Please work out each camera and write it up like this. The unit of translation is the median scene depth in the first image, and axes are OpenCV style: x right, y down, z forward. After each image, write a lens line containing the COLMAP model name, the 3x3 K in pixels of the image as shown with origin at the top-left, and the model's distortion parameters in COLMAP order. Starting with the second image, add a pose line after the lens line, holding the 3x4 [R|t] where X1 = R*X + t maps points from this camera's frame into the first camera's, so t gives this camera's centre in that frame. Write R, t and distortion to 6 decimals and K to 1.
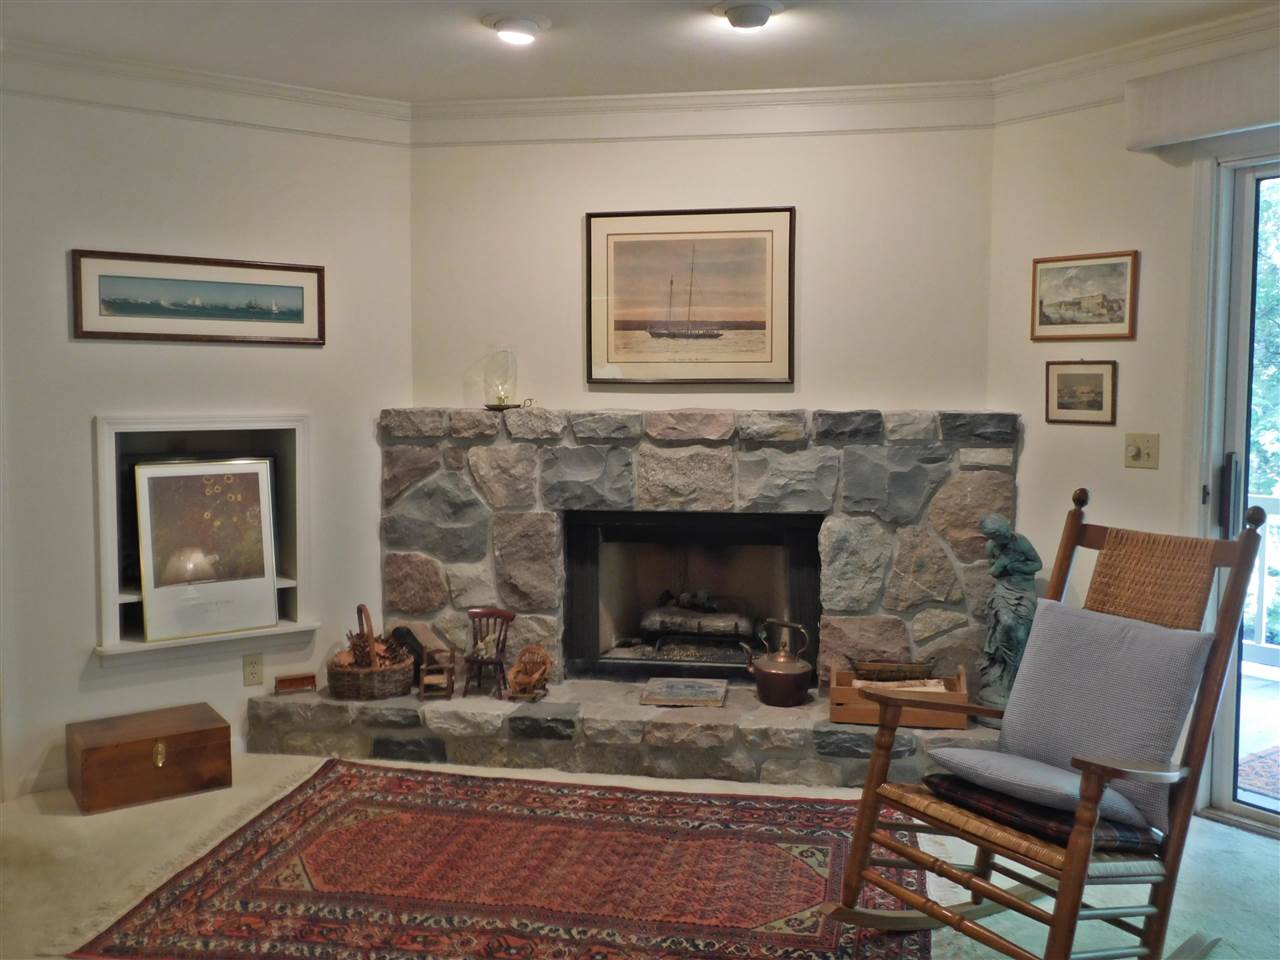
lens RADIAL K [[1109.1, 0, 645.0], [0, 1109.1, 474.5], [0, 0, 1]] dist [-0.008586, -0.001317]
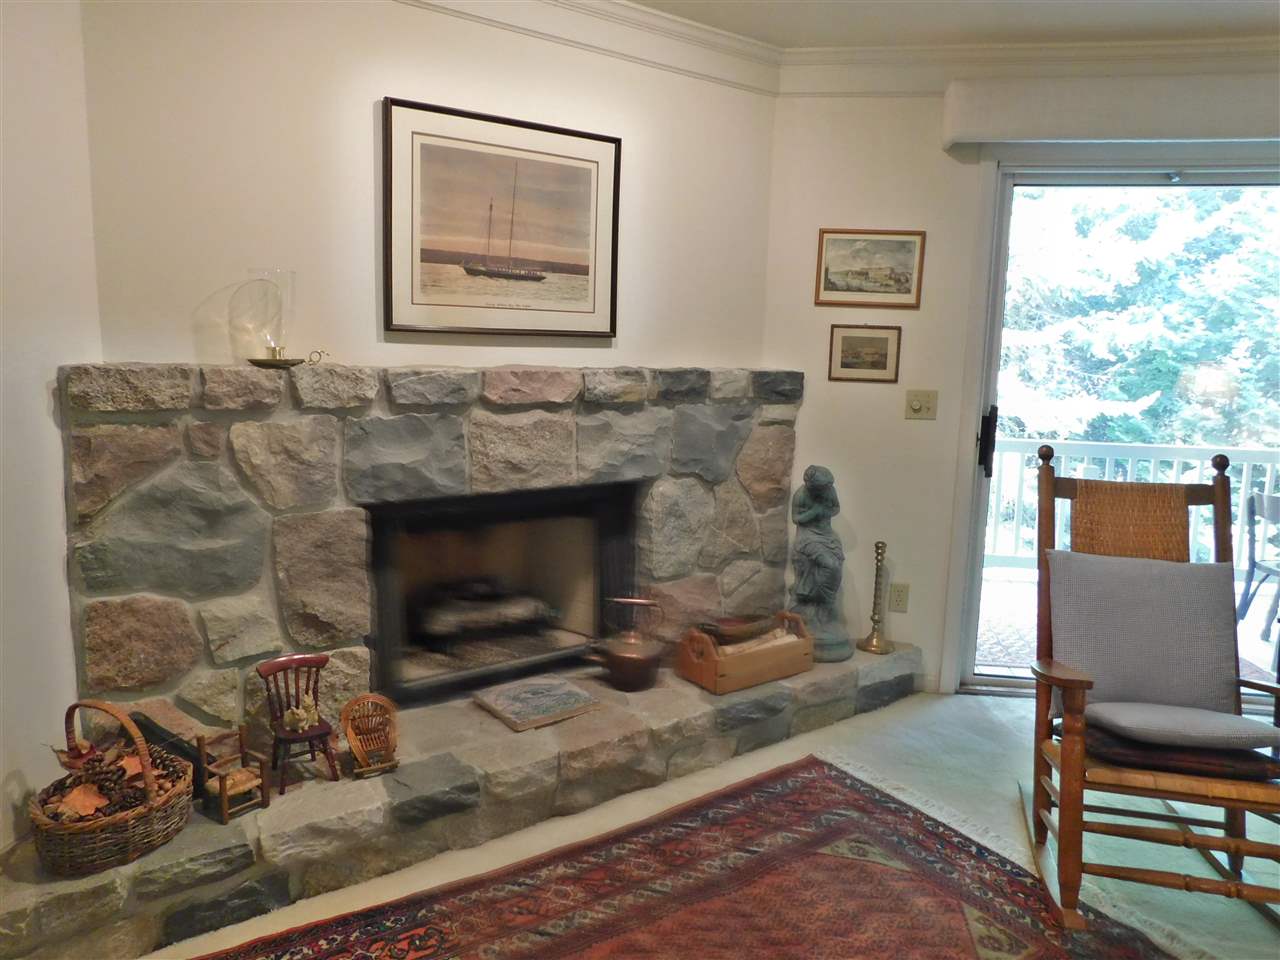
lens RADIAL K [[852.6, 0, 630.1], [0, 852.6, 472.6], [0, 0, 1]] dist [-0.065096, 0.056043]
pose [[0.716707, -0.084247, 0.692267, -0.350536], [0.031087, 0.995549, 0.088970, -0.034295], [-0.696681, -0.042245, 0.716136, 0.493169]]
